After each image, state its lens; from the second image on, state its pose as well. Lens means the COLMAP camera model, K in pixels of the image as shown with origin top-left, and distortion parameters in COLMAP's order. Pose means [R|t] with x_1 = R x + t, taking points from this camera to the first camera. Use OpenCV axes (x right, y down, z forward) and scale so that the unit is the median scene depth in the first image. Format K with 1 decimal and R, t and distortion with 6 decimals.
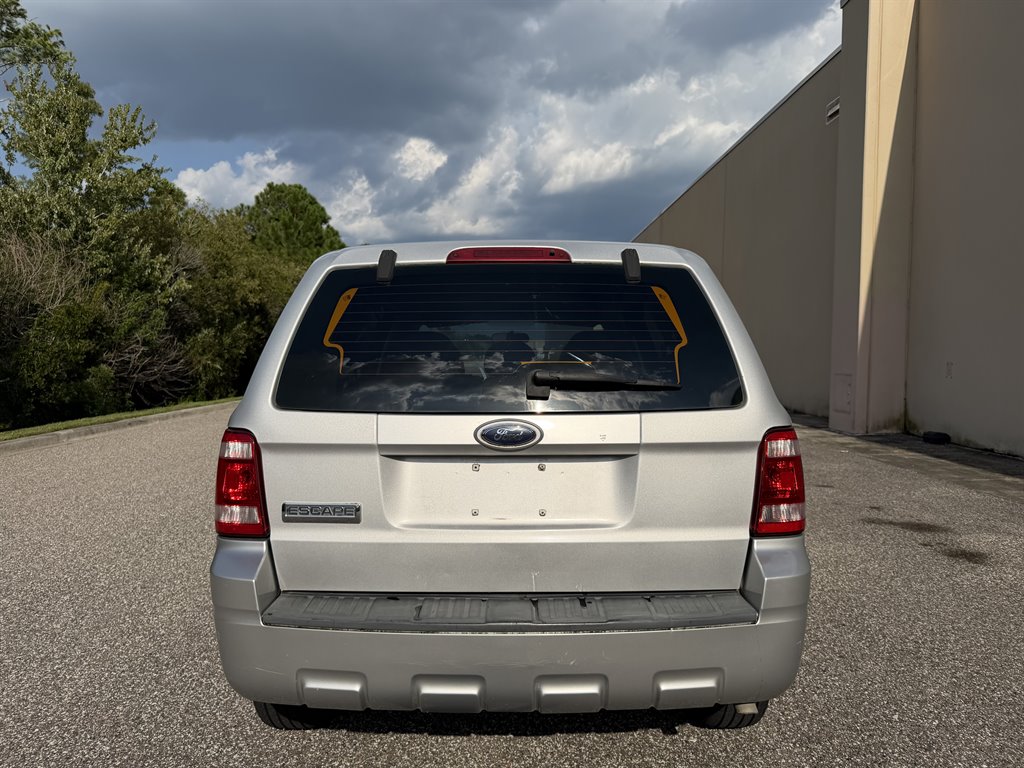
lens RADIAL K [[721.6, 0, 510.6], [0, 721.6, 385.3], [0, 0, 1]] dist [0.040583, -0.056147]
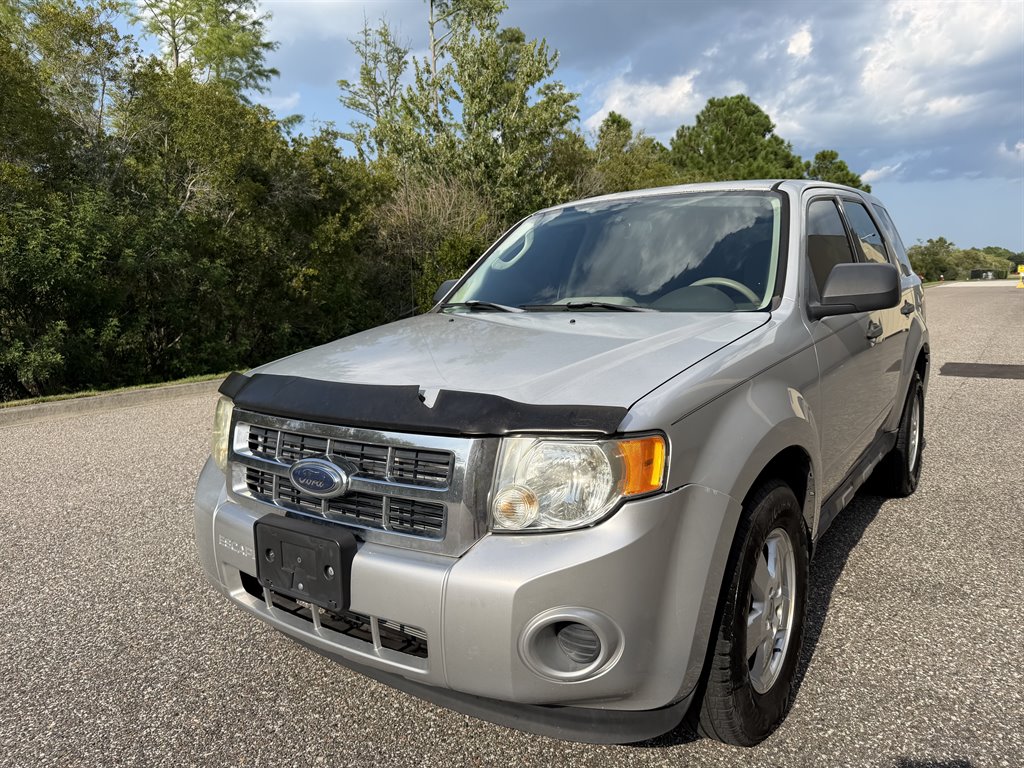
lens RADIAL K [[729.1, 0, 513.3], [0, 729.1, 387.6], [0, 0, 1]] dist [0.000343, -0.009346]
pose [[0.814157, 0.058056, -0.577735, 0.130627], [0.002430, 0.994639, 0.103375, 0.003382], [0.580640, -0.085568, 0.809651, 0.148102]]
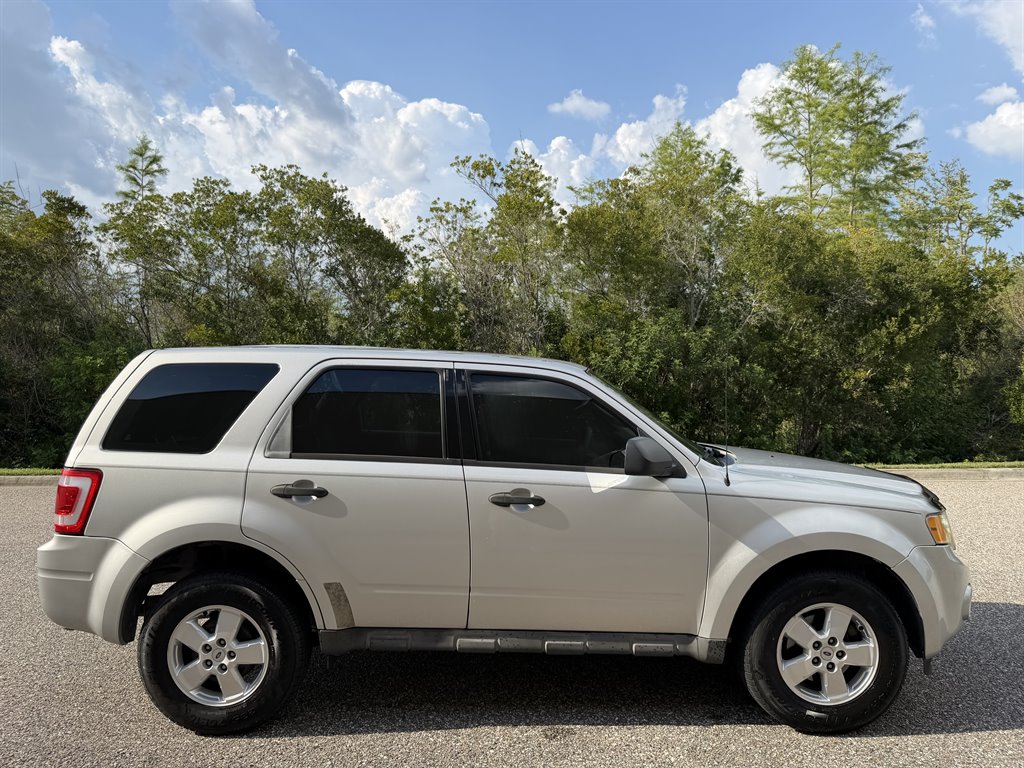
lens RADIAL K [[729.1, 0, 513.3], [0, 729.1, 387.6], [0, 0, 1]] dist [0.000343, -0.009346]
pose [[0.004117, 0.010349, -0.999938, 0.334959], [-0.037103, 0.999259, 0.010189, -0.028789], [0.999303, 0.037059, 0.004498, 0.332576]]
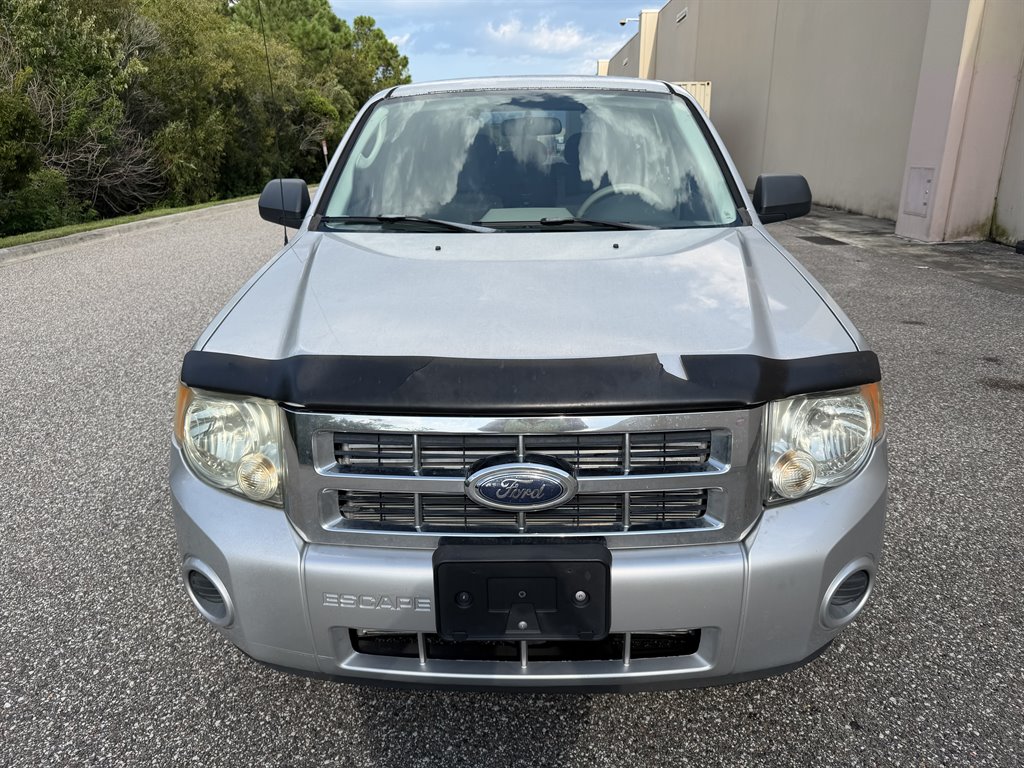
lens RADIAL K [[729.3, 0, 515.6], [0, 729.3, 383.4], [0, 0, 1]] dist [0.003040, -0.013430]
pose [[0.999755, -0.008366, -0.020483, 0.012702], [0.013591, 0.962720, 0.270159, -0.009781], [0.017459, -0.270371, 0.962598, 0.137985]]
